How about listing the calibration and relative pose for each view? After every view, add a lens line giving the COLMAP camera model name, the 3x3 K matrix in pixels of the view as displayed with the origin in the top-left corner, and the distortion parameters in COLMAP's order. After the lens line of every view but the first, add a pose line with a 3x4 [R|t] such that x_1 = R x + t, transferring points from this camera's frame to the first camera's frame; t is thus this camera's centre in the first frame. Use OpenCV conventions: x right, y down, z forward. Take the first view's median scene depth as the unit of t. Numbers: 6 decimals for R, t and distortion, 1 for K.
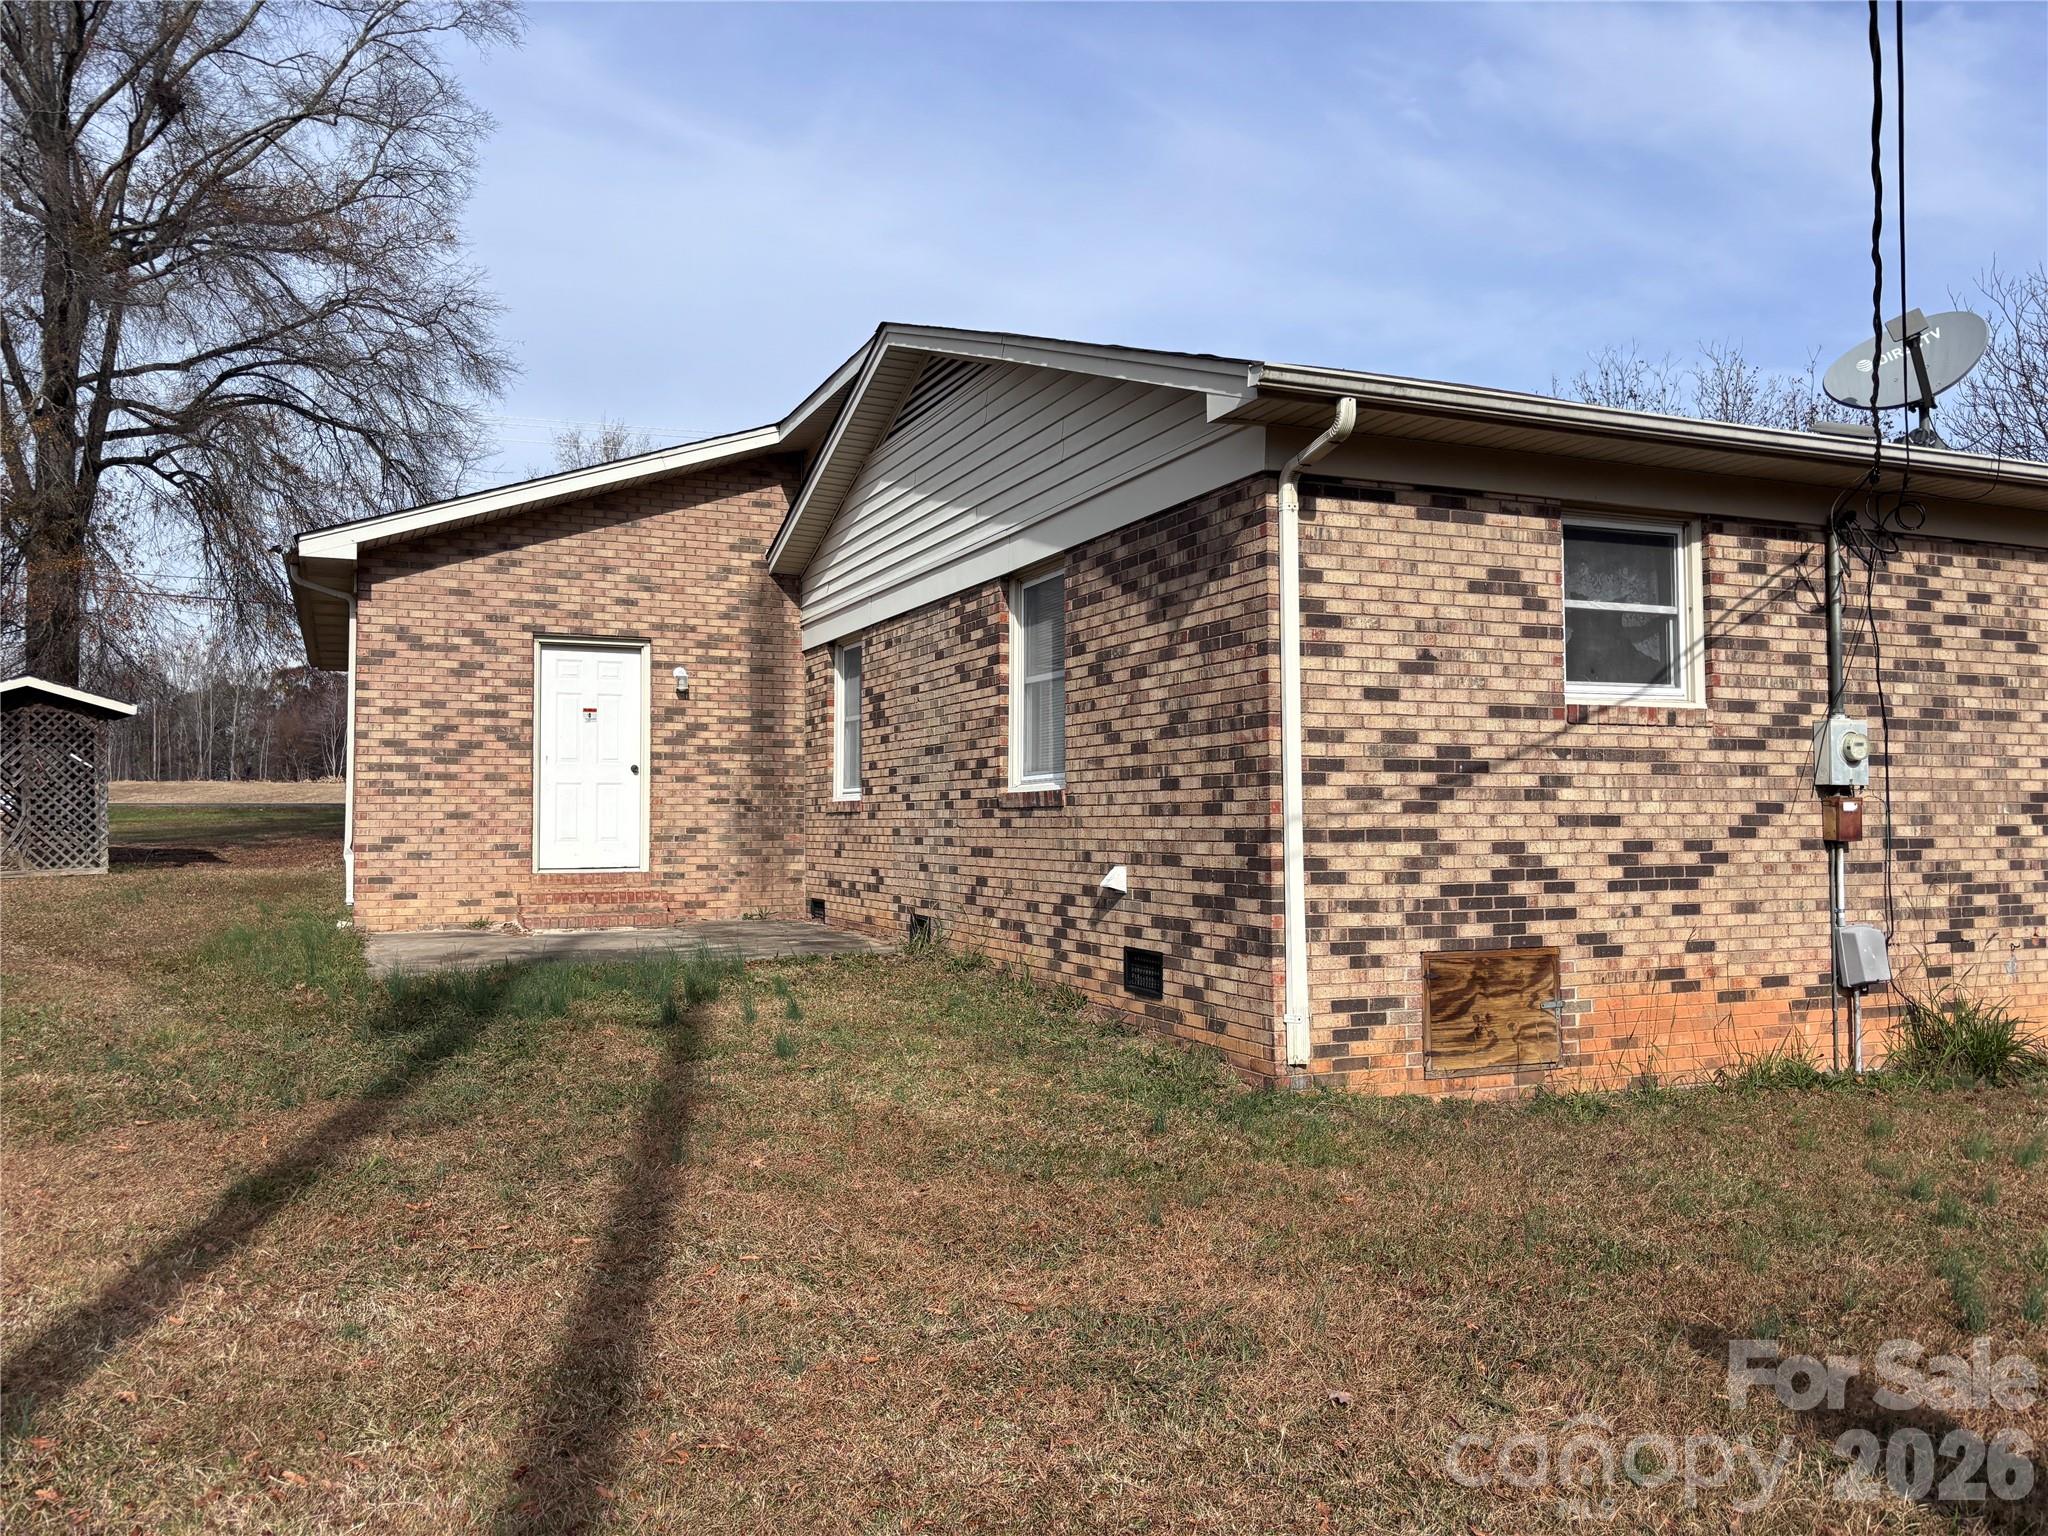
lens RADIAL K [[1631.4, 0, 1022.9], [0, 1631.4, 772.1], [0, 0, 1]] dist [0.020840, -0.036237]
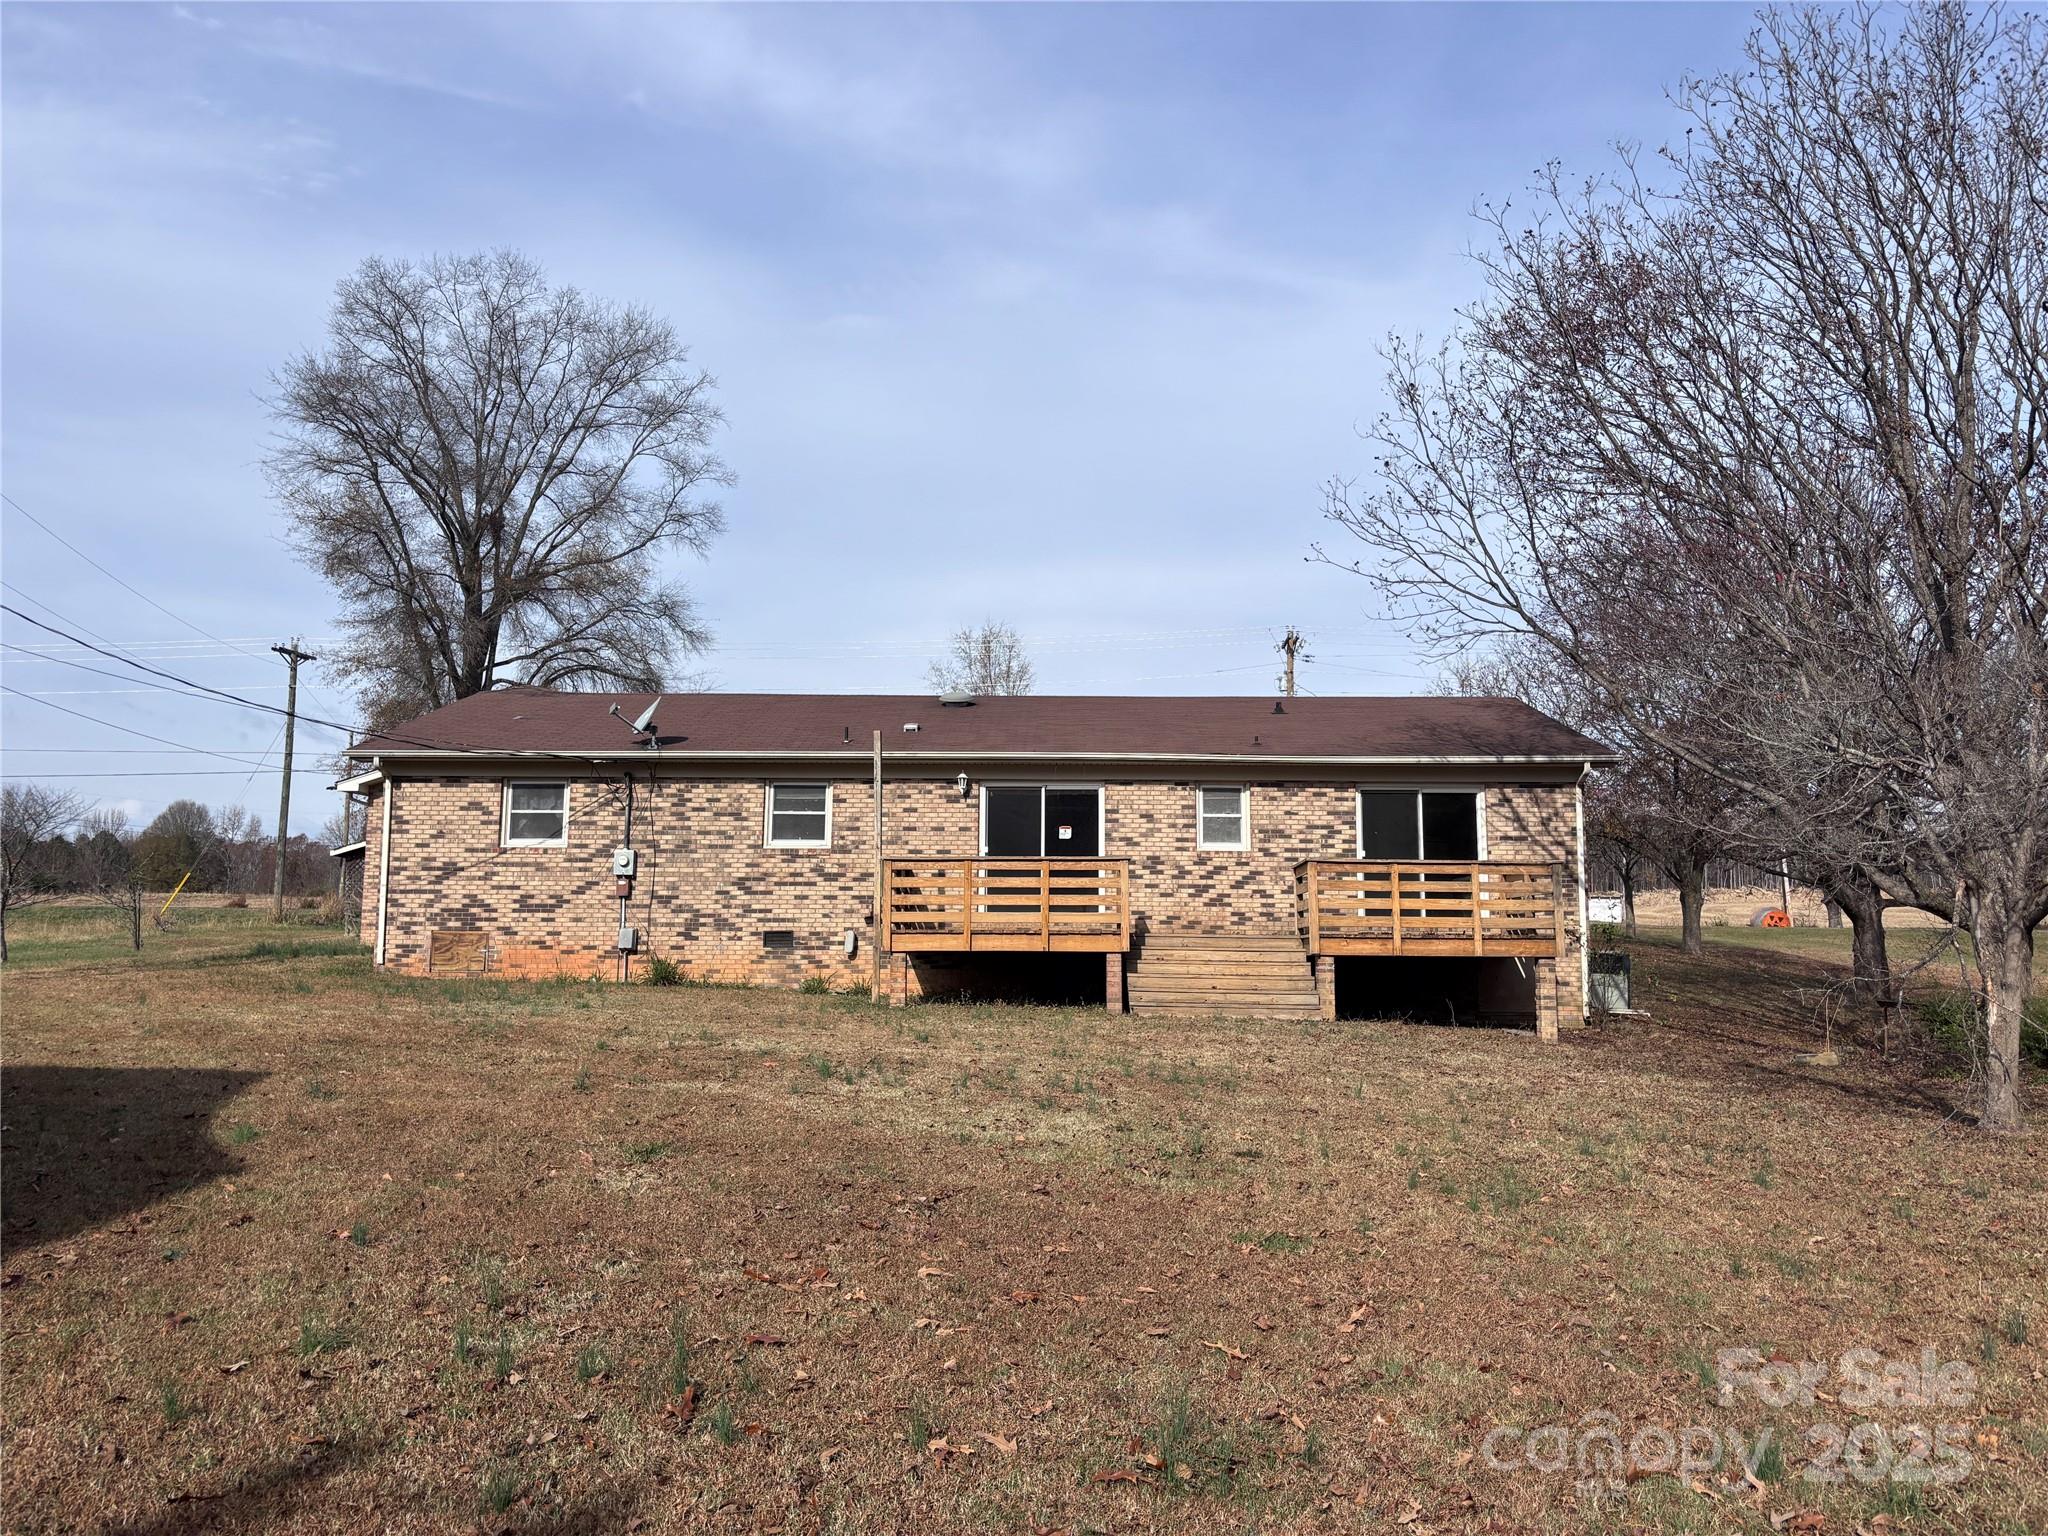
lens RADIAL K [[1631.4, 0, 1027.1], [0, 1631.4, 772.0], [0, 0, 1]] dist [0.020840, -0.036237]
pose [[0.909021, -0.036953, -0.415109, 2.274228], [0.004971, 0.996952, -0.077865, 0.053197], [0.416721, 0.068717, 0.906434, -1.182482]]
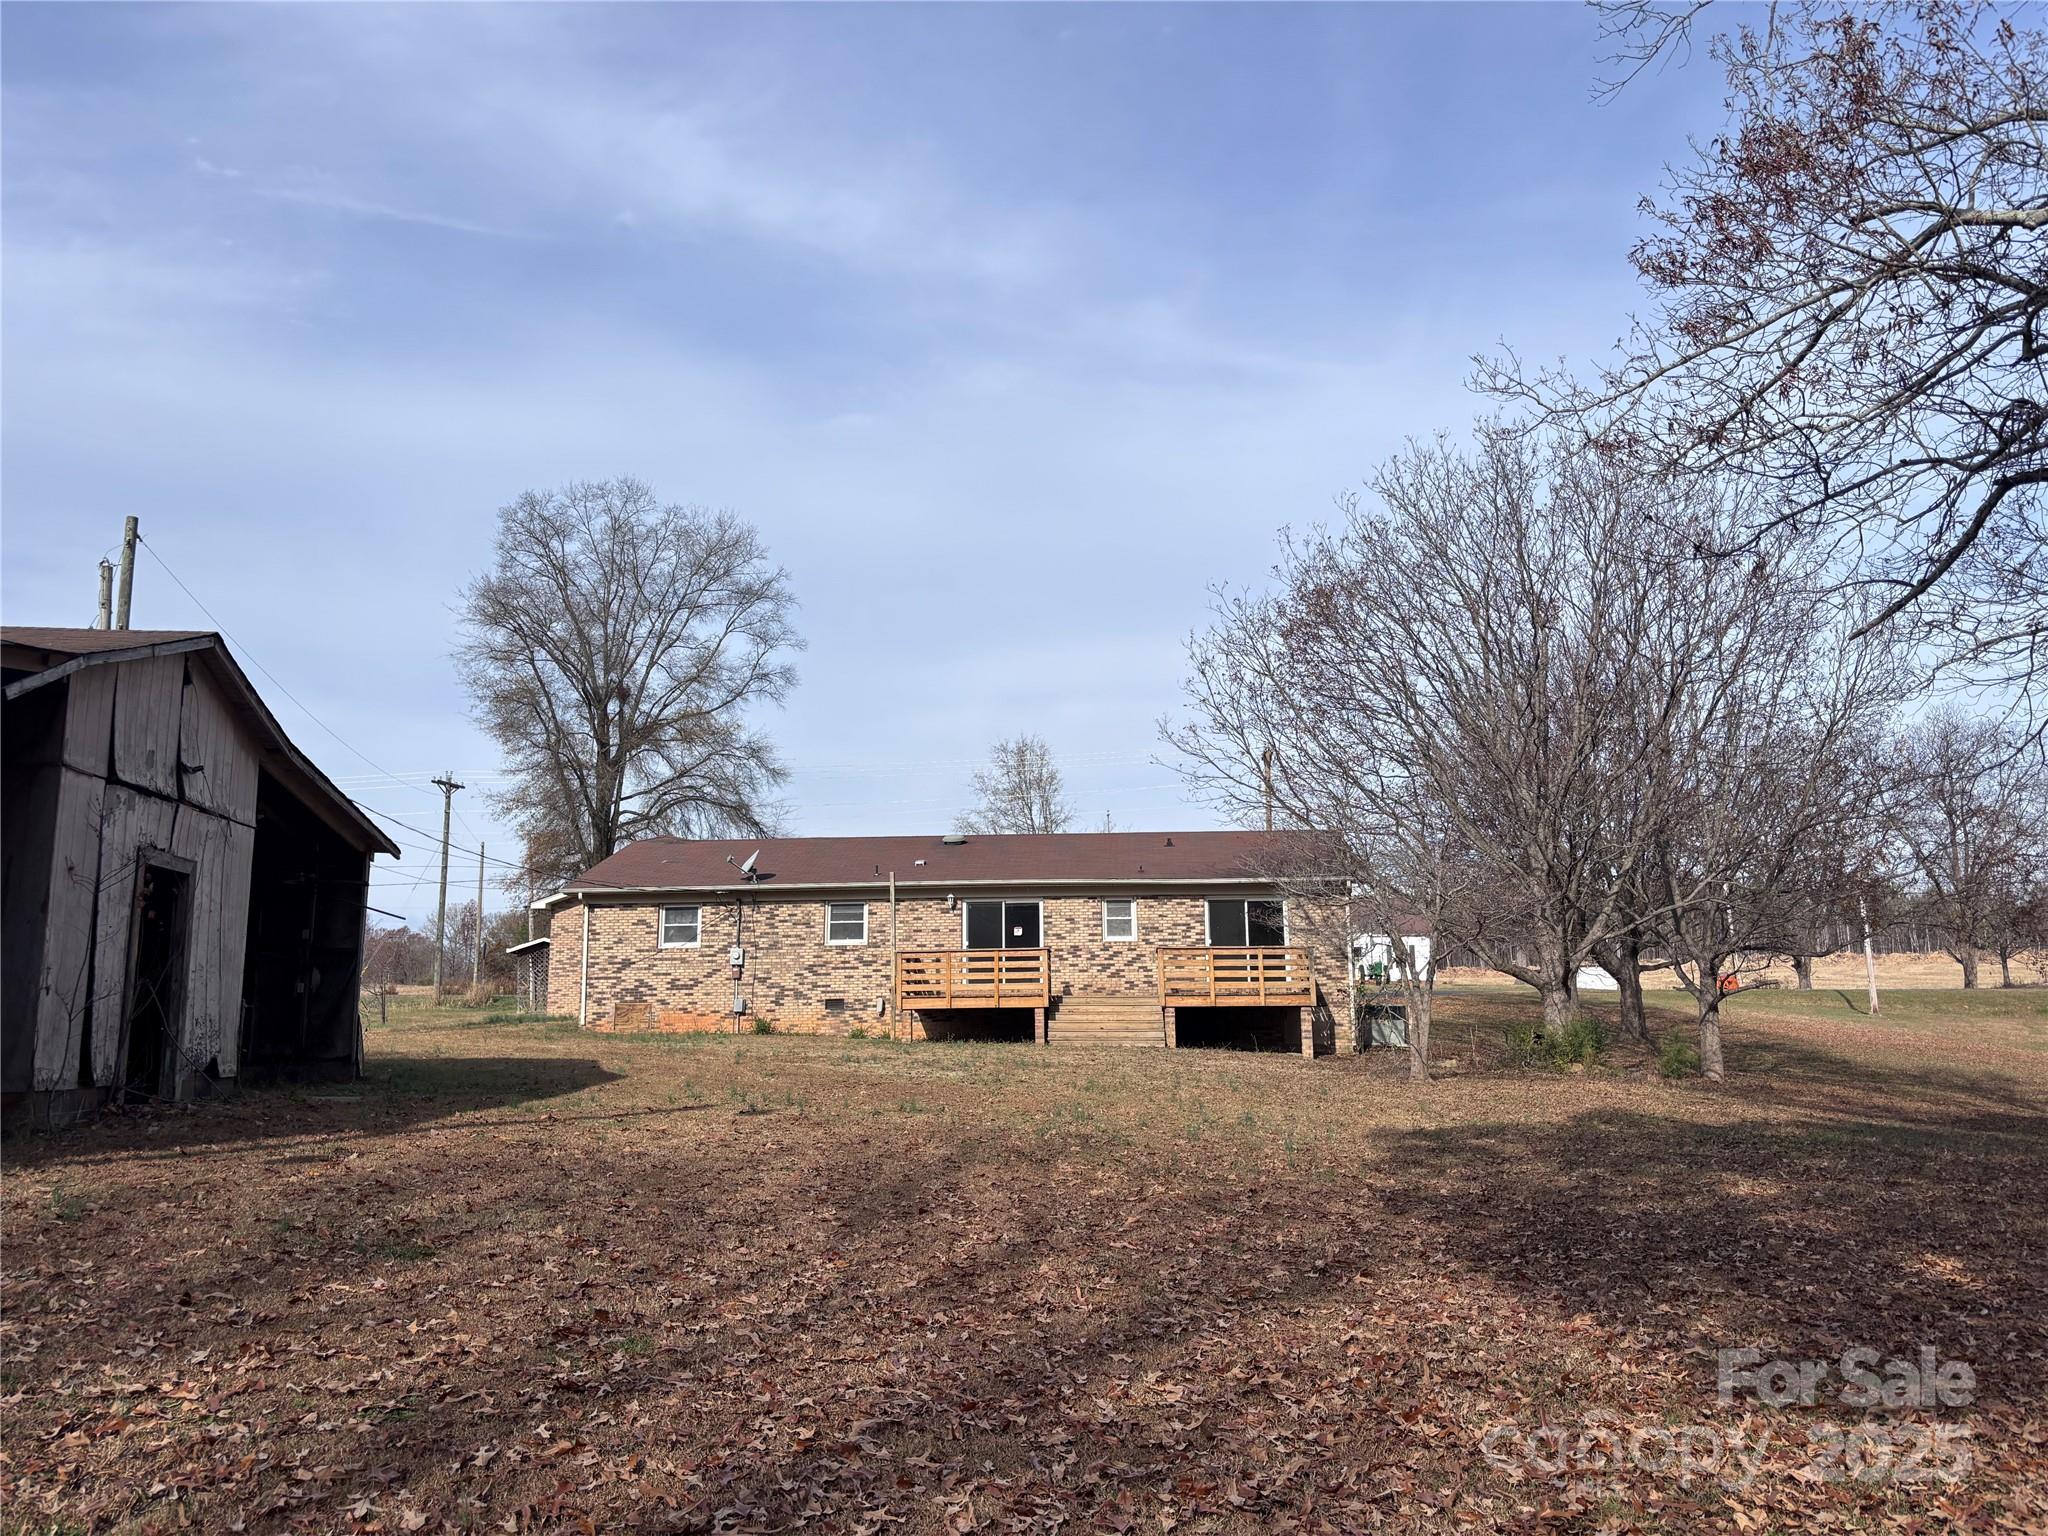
lens RADIAL K [[1631.4, 0, 1026.6], [0, 1631.4, 758.9], [0, 0, 1]] dist [0.020840, -0.036237]
pose [[0.887679, -0.082105, -0.453083, 3.176078], [0.023959, 0.990877, -0.132621, 0.060067], [0.459839, 0.106869, 0.881548, -2.451537]]
